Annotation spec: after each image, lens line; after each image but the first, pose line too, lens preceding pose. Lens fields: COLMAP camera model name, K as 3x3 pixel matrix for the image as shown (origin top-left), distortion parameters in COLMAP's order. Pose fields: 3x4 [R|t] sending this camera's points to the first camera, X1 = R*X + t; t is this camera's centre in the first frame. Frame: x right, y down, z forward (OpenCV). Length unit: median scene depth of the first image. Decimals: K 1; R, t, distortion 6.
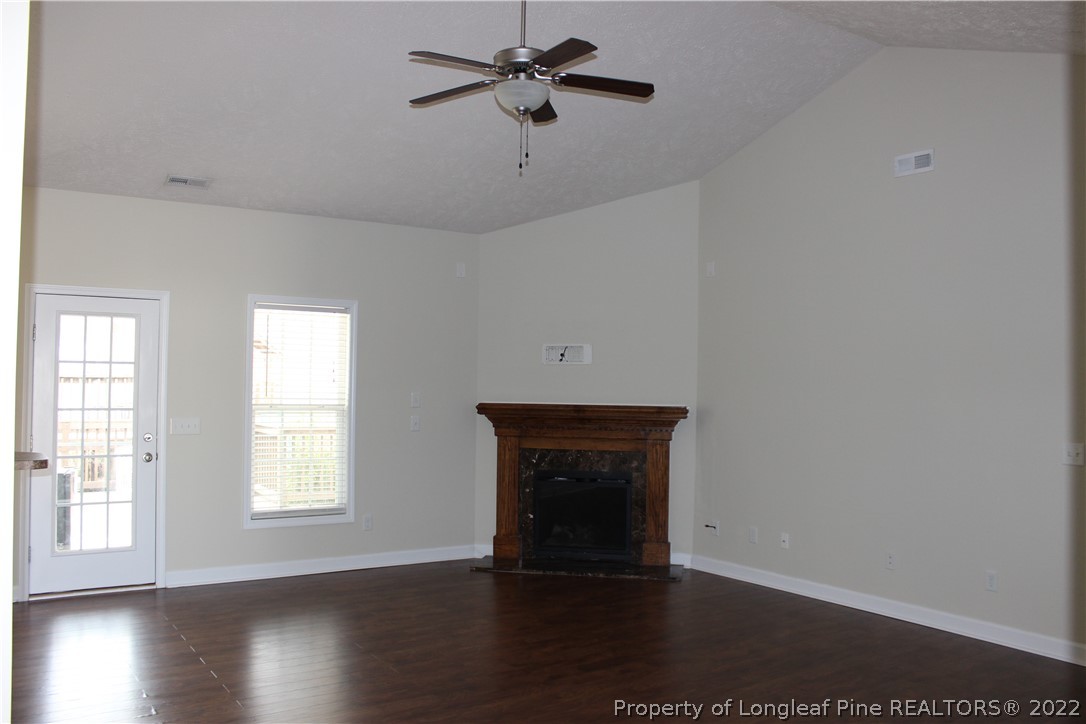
lens RADIAL K [[906.6, 0, 543.0], [0, 906.6, 362.0], [0, 0, 1]] dist [-0.160794, 0.136276]
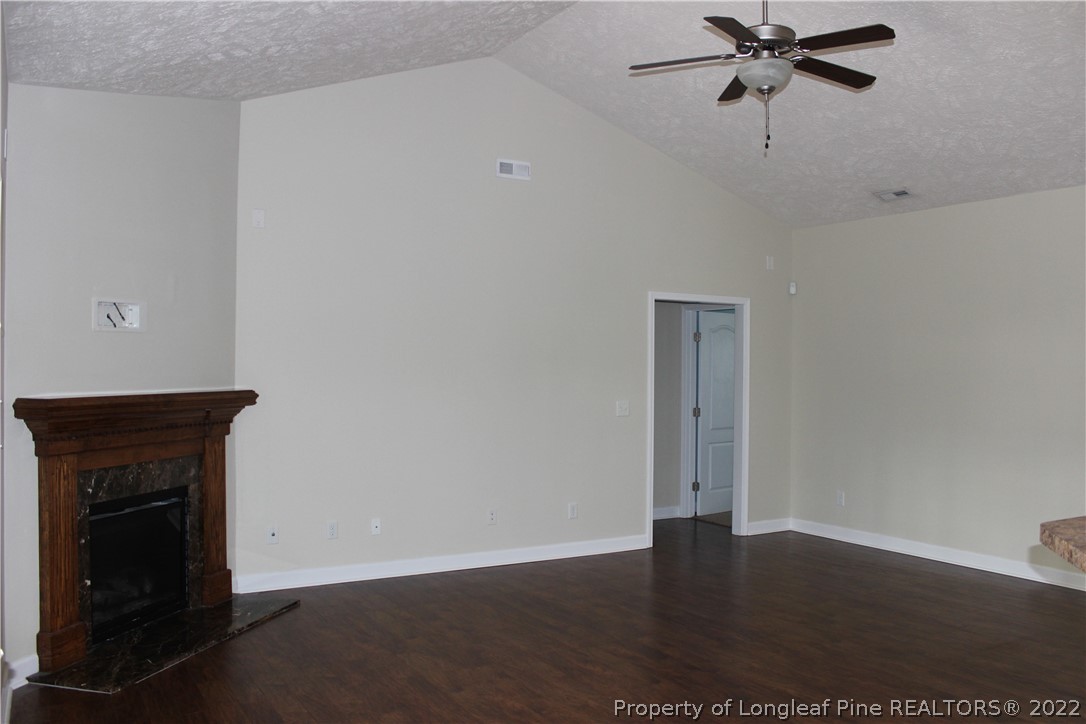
lens RADIAL K [[906.6, 0, 543.0], [0, 906.6, 362.0], [0, 0, 1]] dist [-0.160794, 0.136276]
pose [[0.050179, -0.010289, 0.998687, -0.584524], [-0.028903, 0.999513, 0.011750, 0.008646], [-0.998322, -0.029454, 0.049857, 0.684013]]
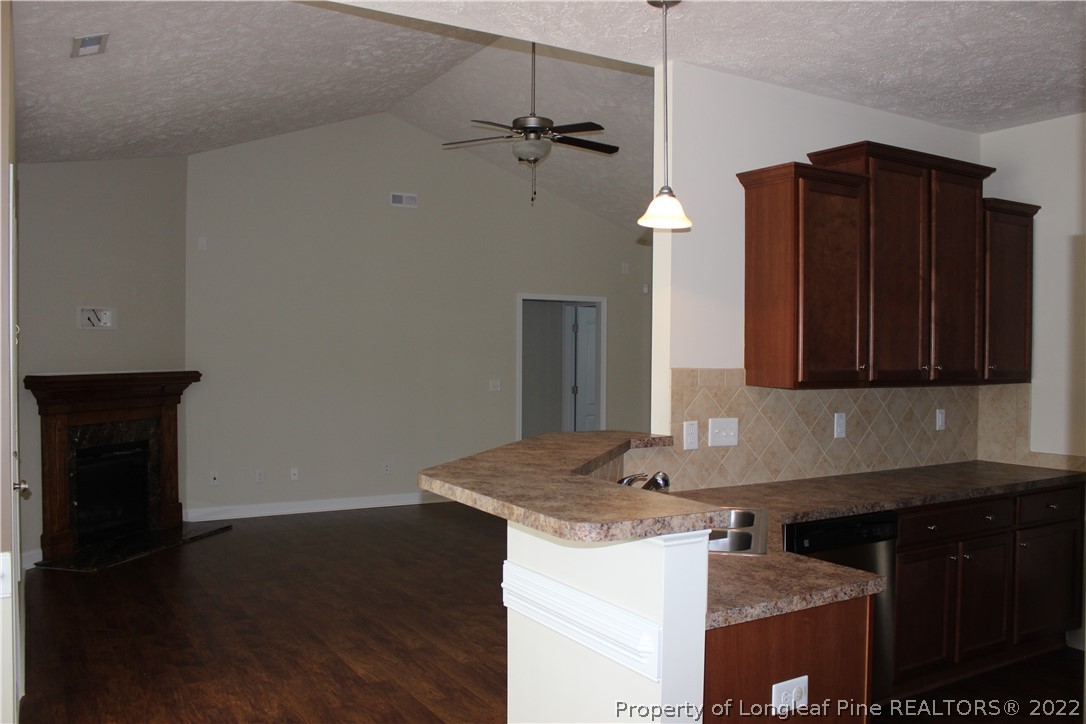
lens RADIAL K [[906.6, 0, 543.0], [0, 906.6, 362.0], [0, 0, 1]] dist [-0.160794, 0.136276]
pose [[0.048653, -0.024900, 0.998505, -0.840354], [-0.025056, 0.999344, 0.026142, 0.001397], [-0.998501, -0.026291, 0.047997, 0.521970]]
